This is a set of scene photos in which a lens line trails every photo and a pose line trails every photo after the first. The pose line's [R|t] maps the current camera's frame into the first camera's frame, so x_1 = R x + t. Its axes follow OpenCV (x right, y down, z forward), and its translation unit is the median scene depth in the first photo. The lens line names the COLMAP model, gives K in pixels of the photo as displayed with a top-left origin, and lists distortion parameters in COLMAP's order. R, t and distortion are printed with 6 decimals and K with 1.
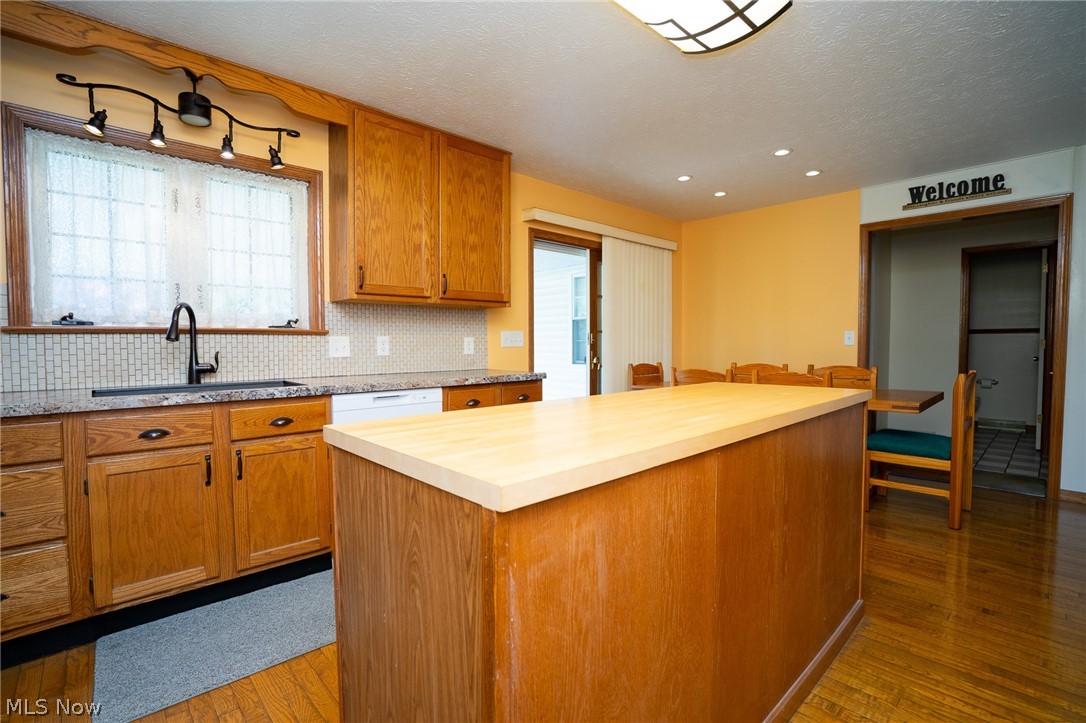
lens RADIAL K [[498.6, 0, 540.0], [0, 498.6, 362.2], [0, 0, 1]] dist [-0.057725, 0.021612]
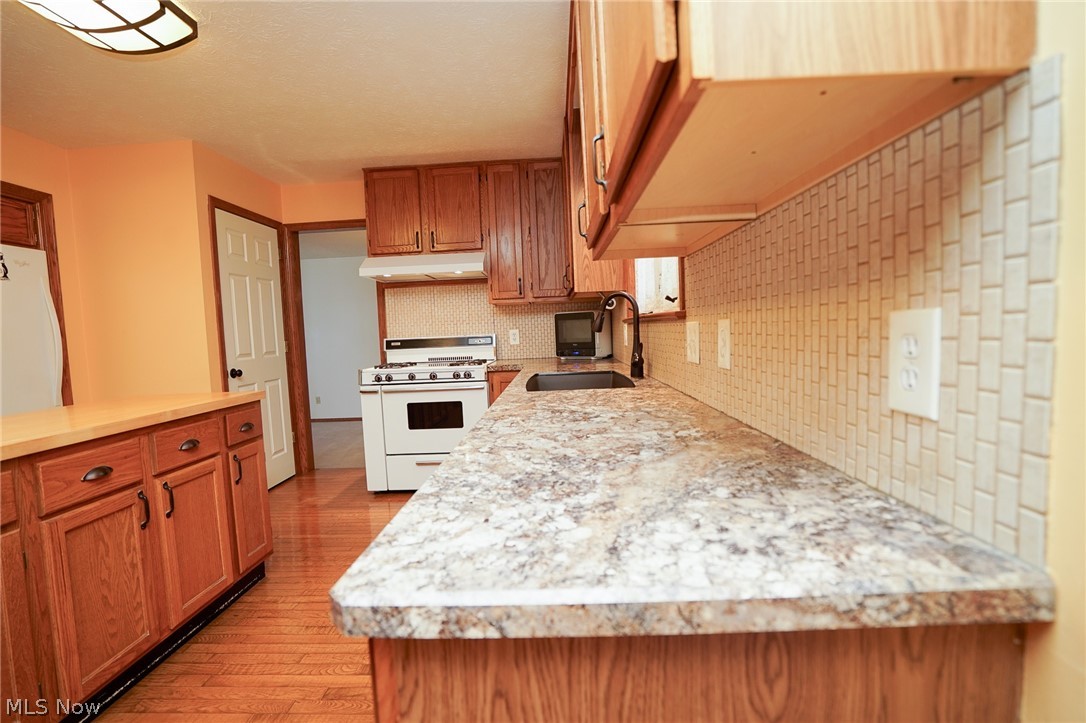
lens RADIAL K [[498.6, 0, 540.0], [0, 498.6, 362.2], [0, 0, 1]] dist [-0.057725, 0.021612]
pose [[-0.703462, 0.080109, -0.706204, 0.082455], [0.017098, 0.995247, 0.095866, -0.071604], [0.710528, 0.055363, -0.701488, 1.440313]]
